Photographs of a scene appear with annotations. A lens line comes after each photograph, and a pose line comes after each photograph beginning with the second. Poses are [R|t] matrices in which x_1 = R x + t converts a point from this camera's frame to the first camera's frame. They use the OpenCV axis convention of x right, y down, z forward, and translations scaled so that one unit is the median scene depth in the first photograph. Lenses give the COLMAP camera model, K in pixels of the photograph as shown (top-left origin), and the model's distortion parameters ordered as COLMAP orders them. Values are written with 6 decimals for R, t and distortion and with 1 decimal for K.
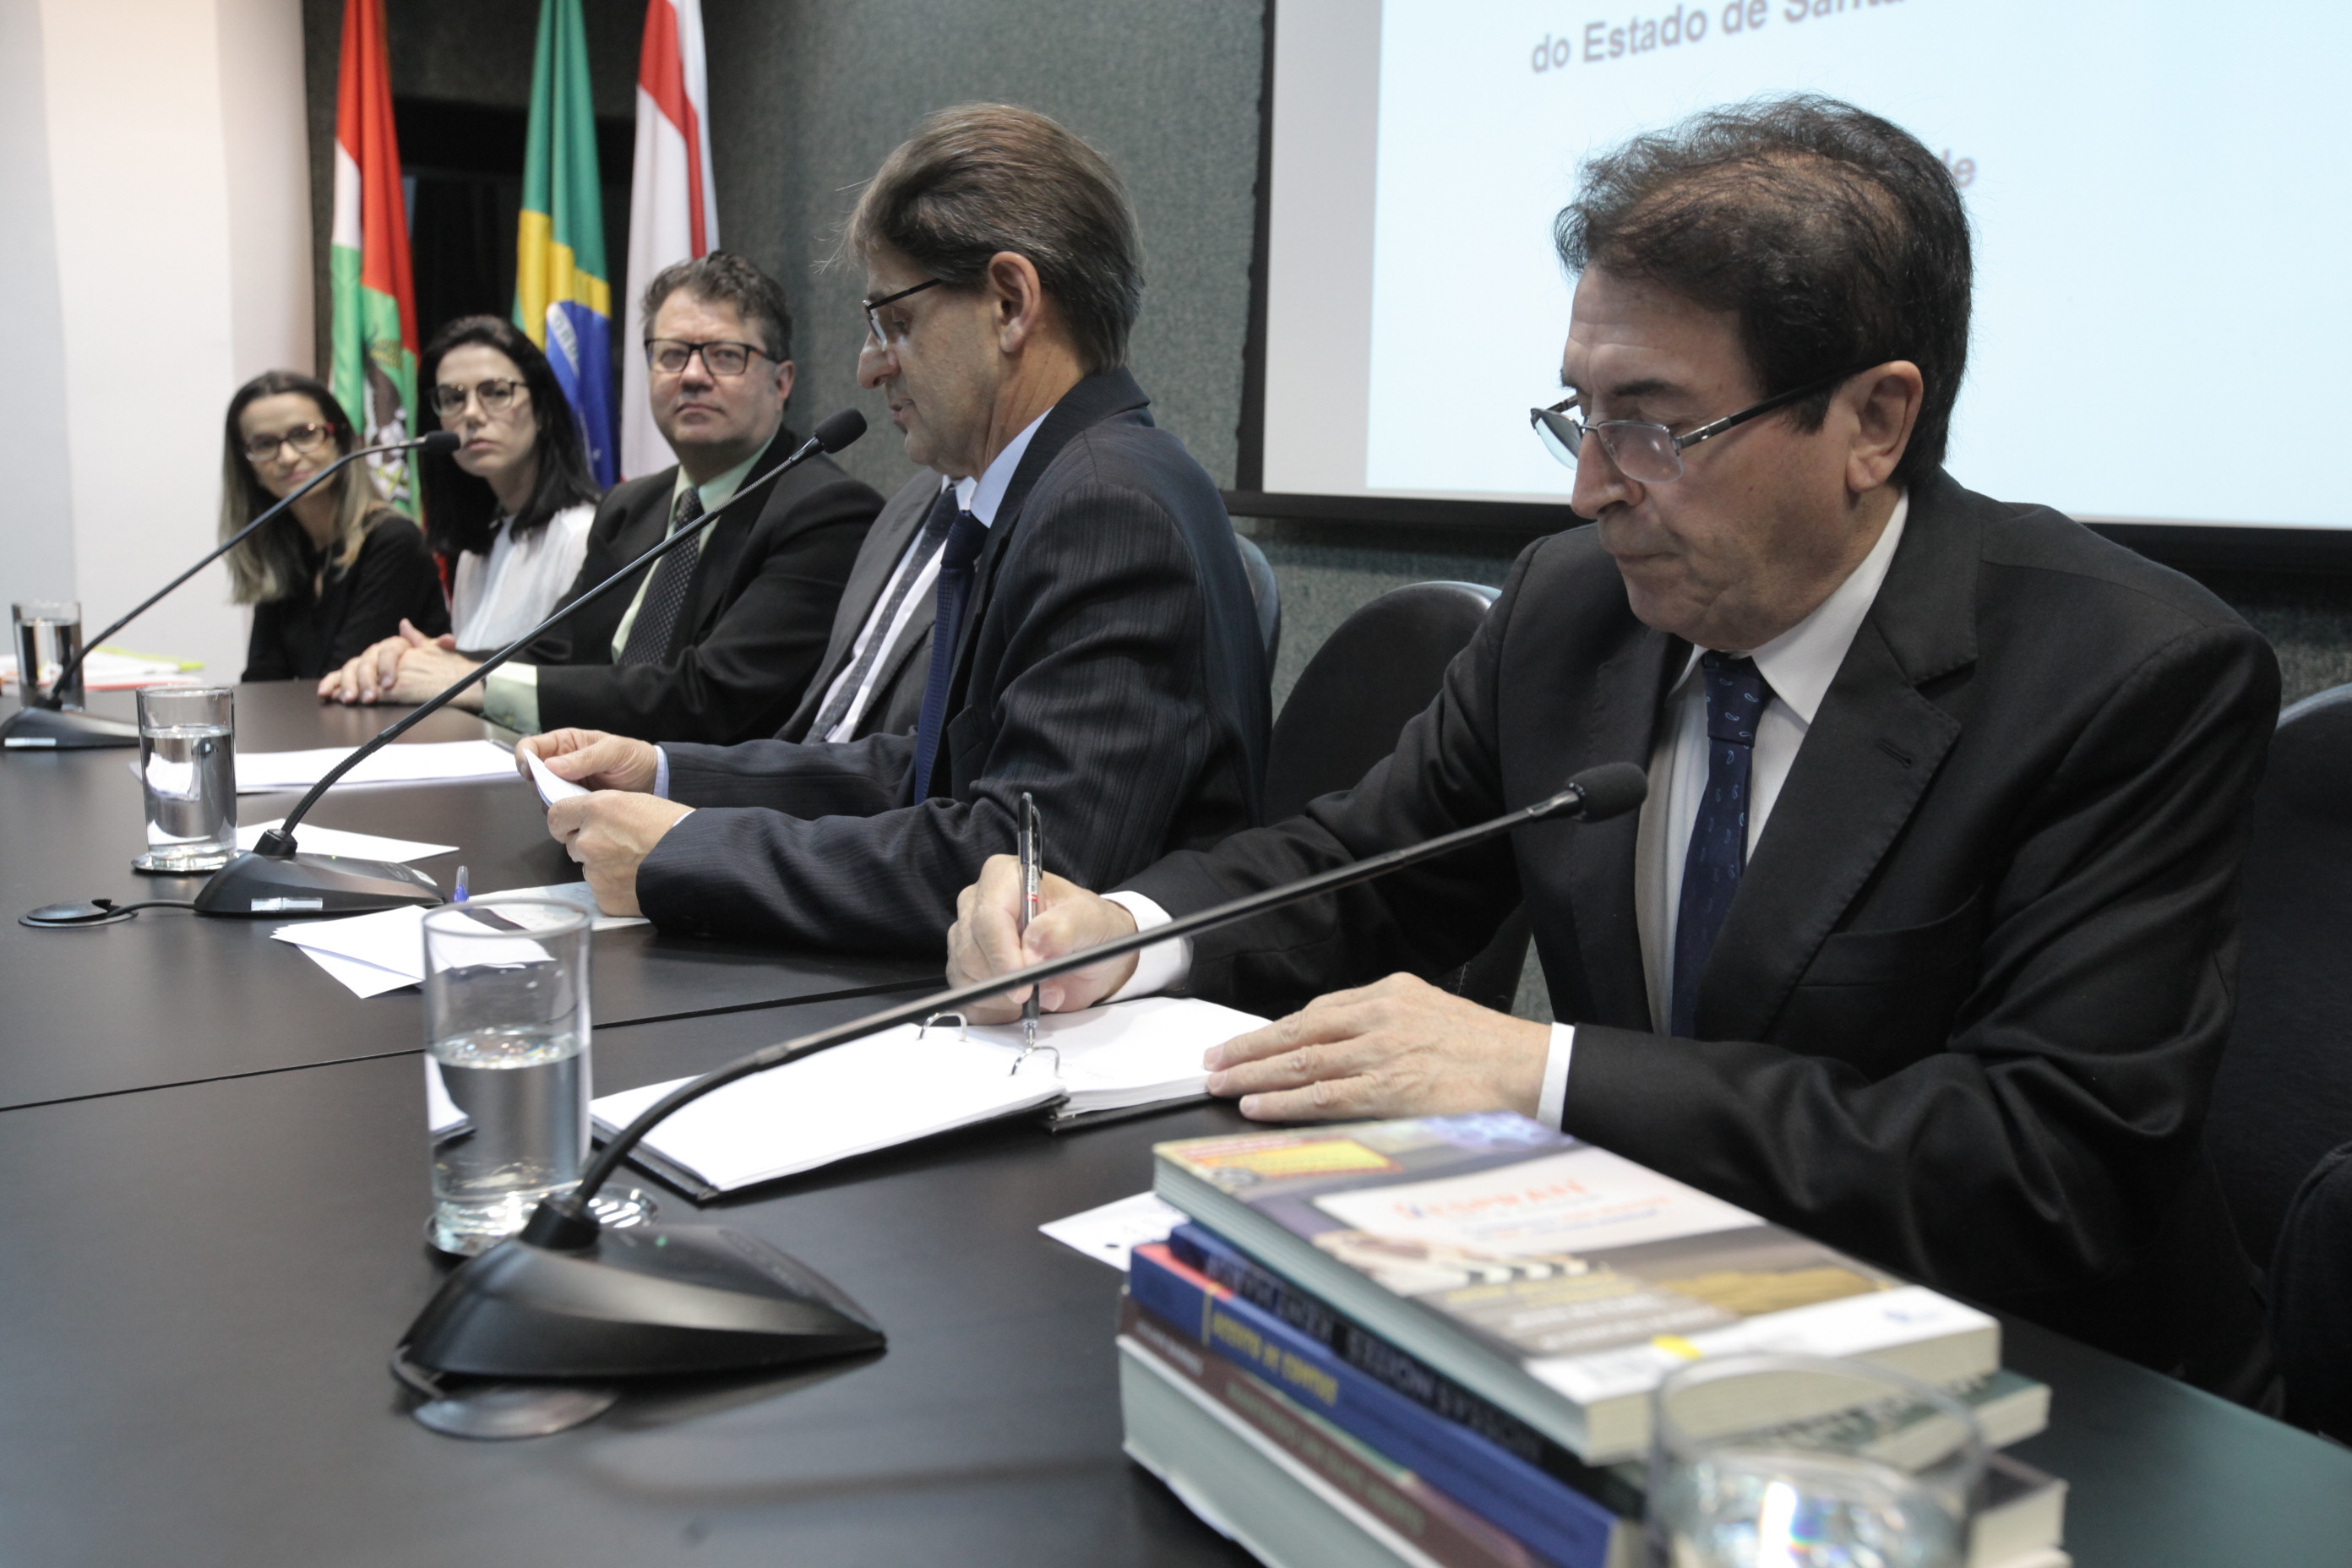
lens RADIAL K [[2237.2, 0, 1179.6], [0, 2237.2, 783.7], [0, 0, 1]] dist [-0.004916, 0.139916]
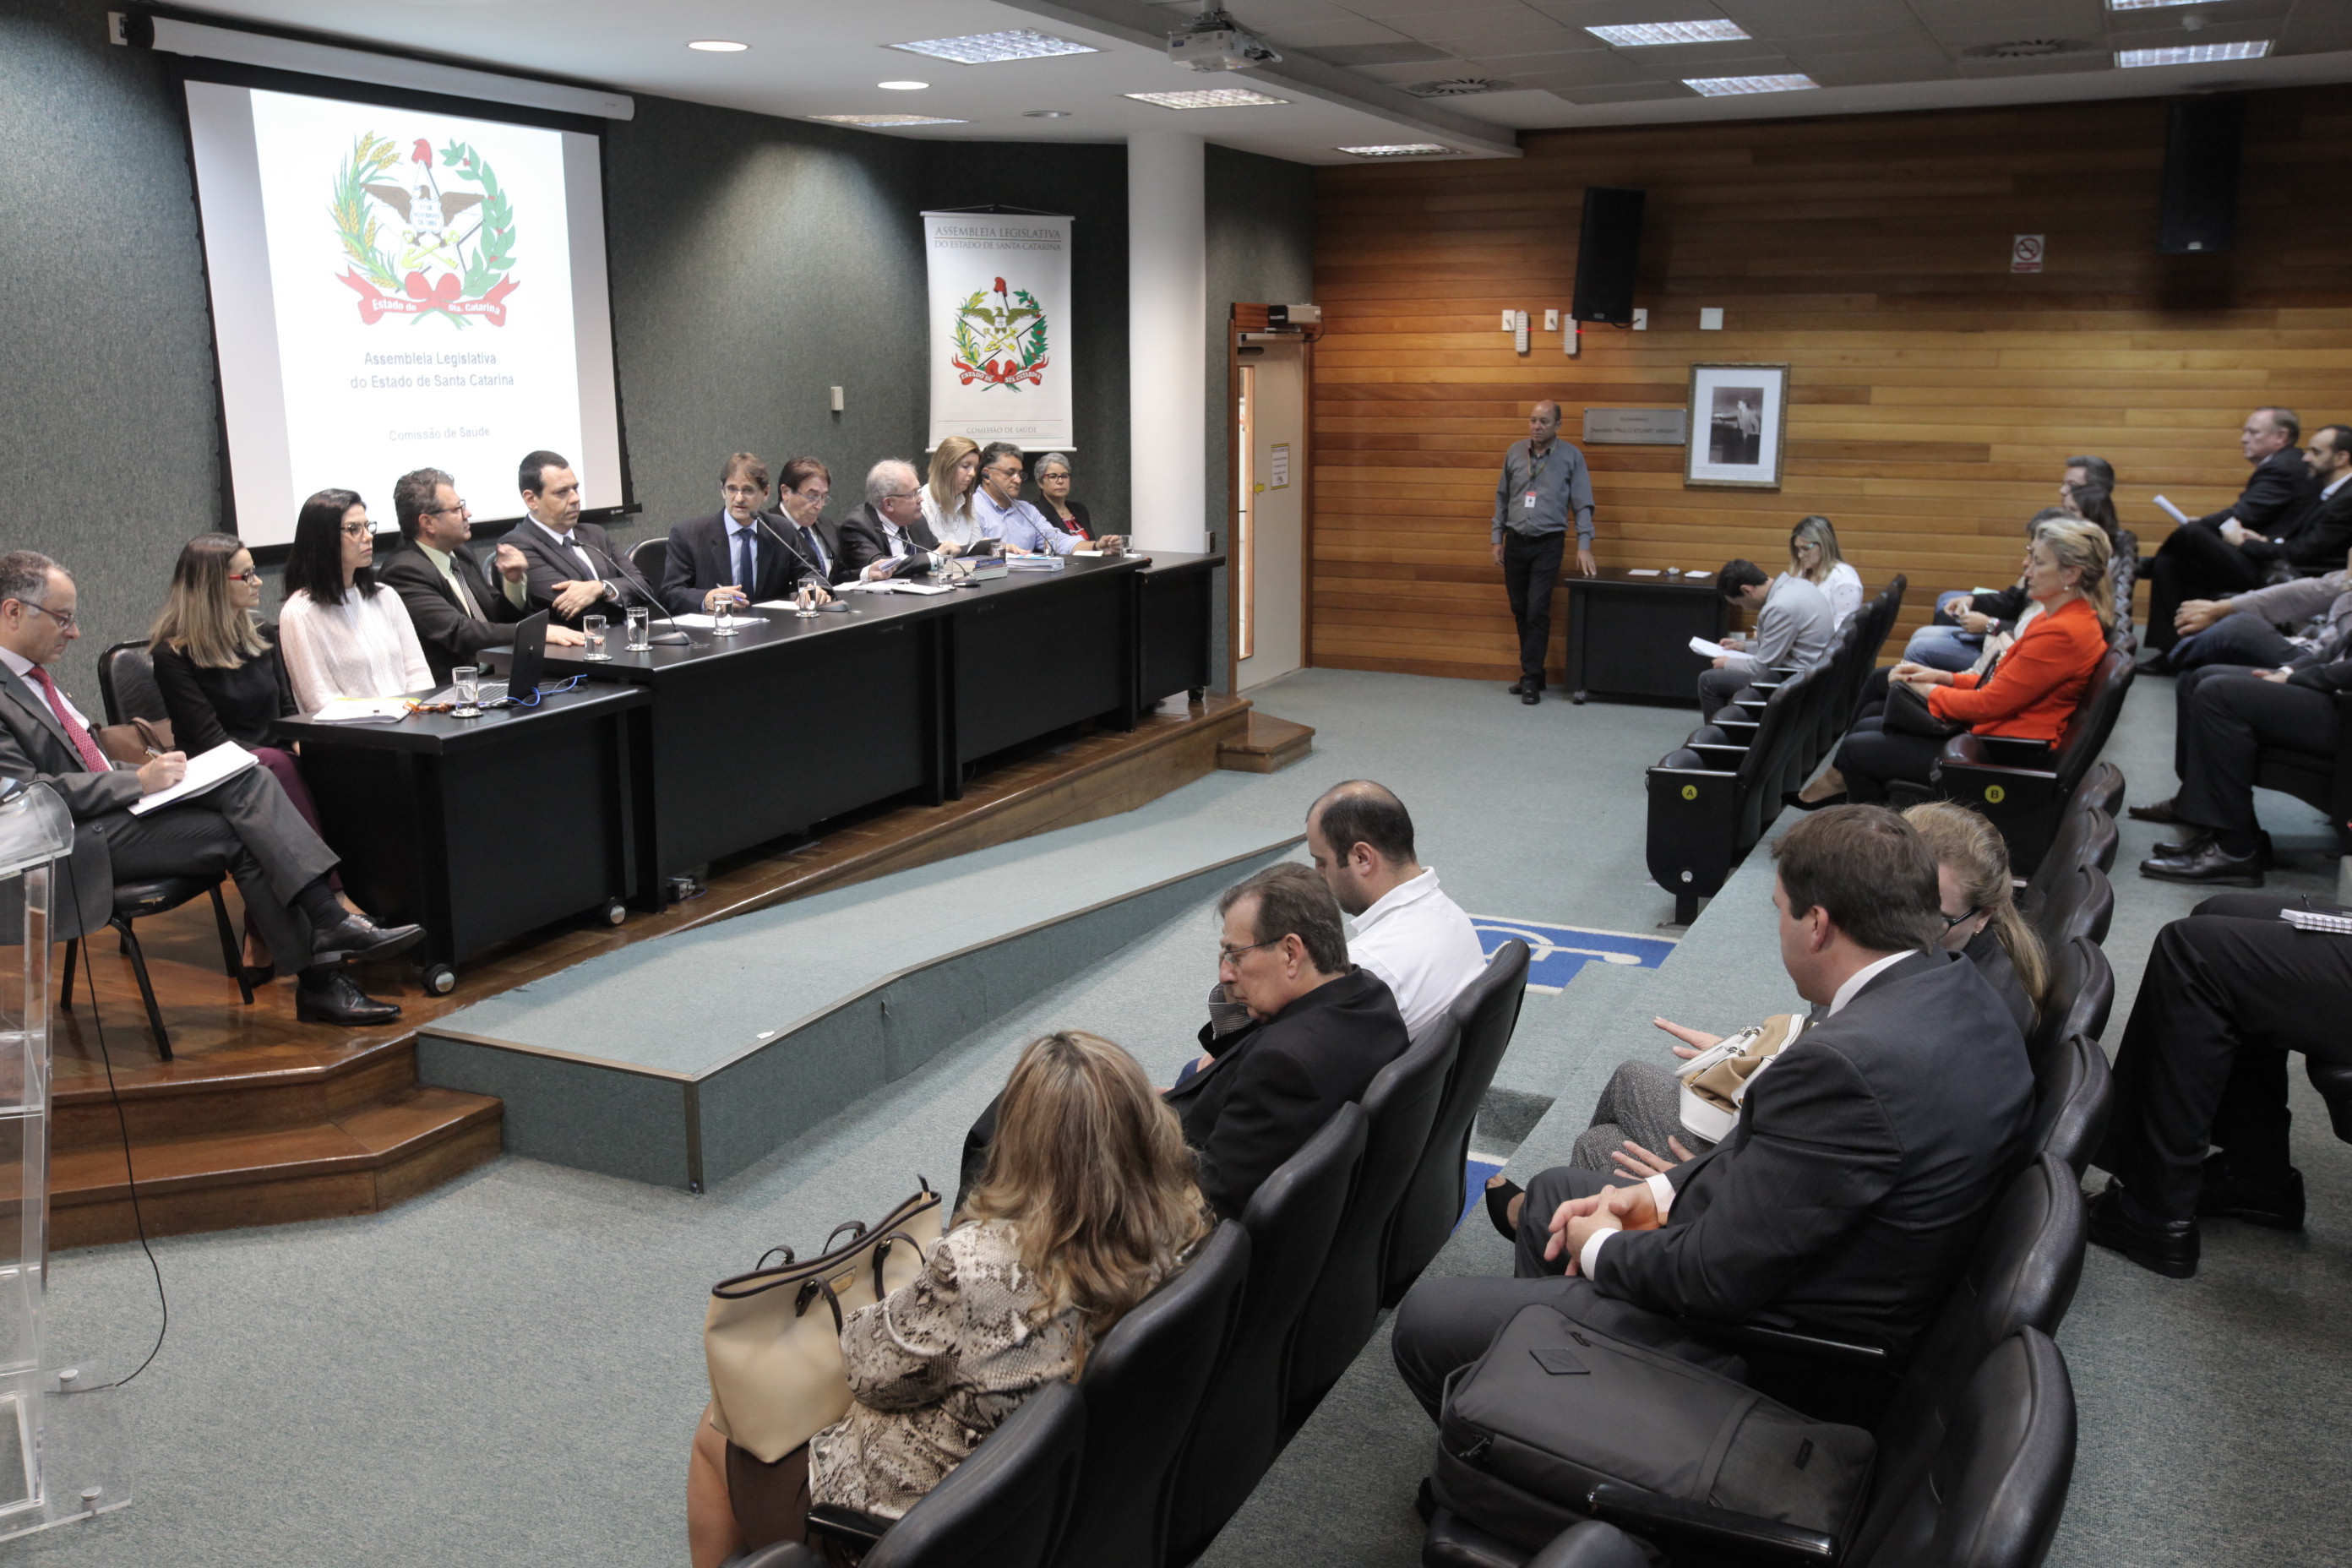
lens RADIAL K [[2056.5, 0, 1190.7], [0, 2056.5, 783.4], [0, 0, 1]] dist [-0.006403, 0.096816]
pose [[-0.537636, -0.197197, 0.819793, -2.590132], [0.112220, 0.946883, 0.301364, -0.489704], [-0.835676, 0.254021, -0.486949, 1.446736]]
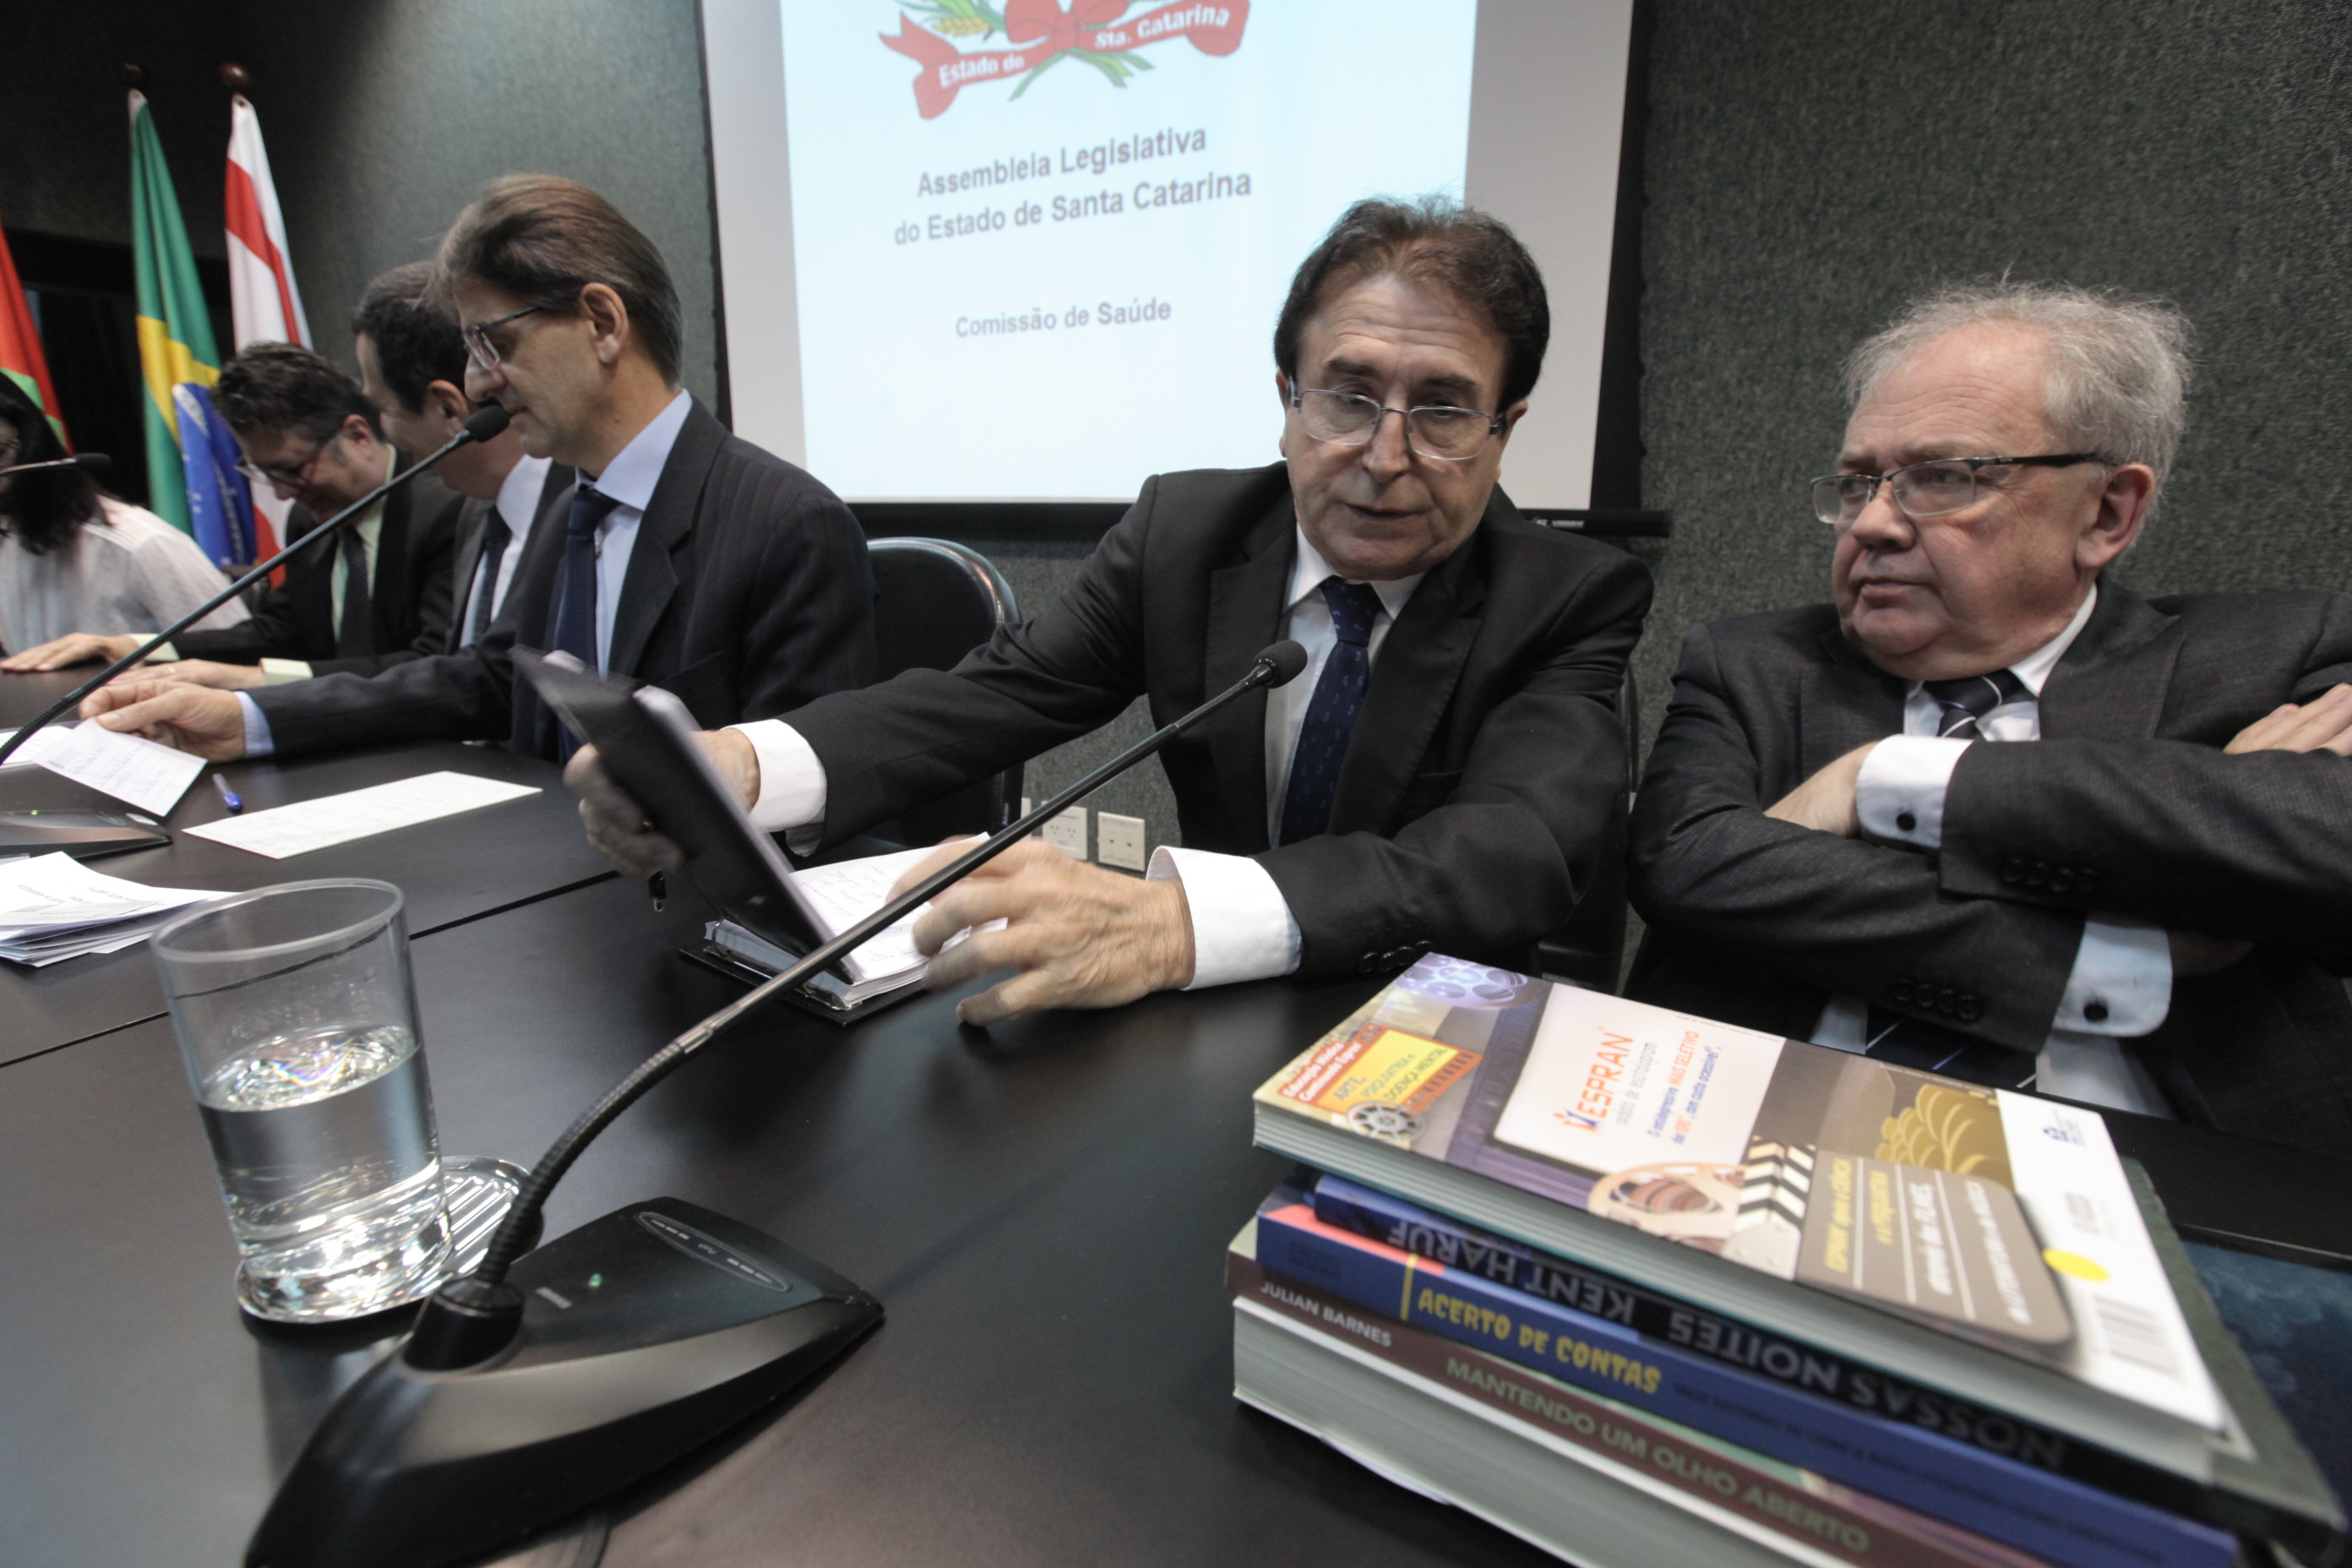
lens RADIAL K [[1075.1, 0, 1178.7], [0, 1075.1, 785.1], [0, 0, 1]] dist [-0.052726, 0.018123]
pose [[0.889319, -0.121154, 0.440946, -0.051041], [0.069414, 0.988856, 0.131700, -0.004727], [-0.451989, -0.086515, 0.887818, 0.153153]]
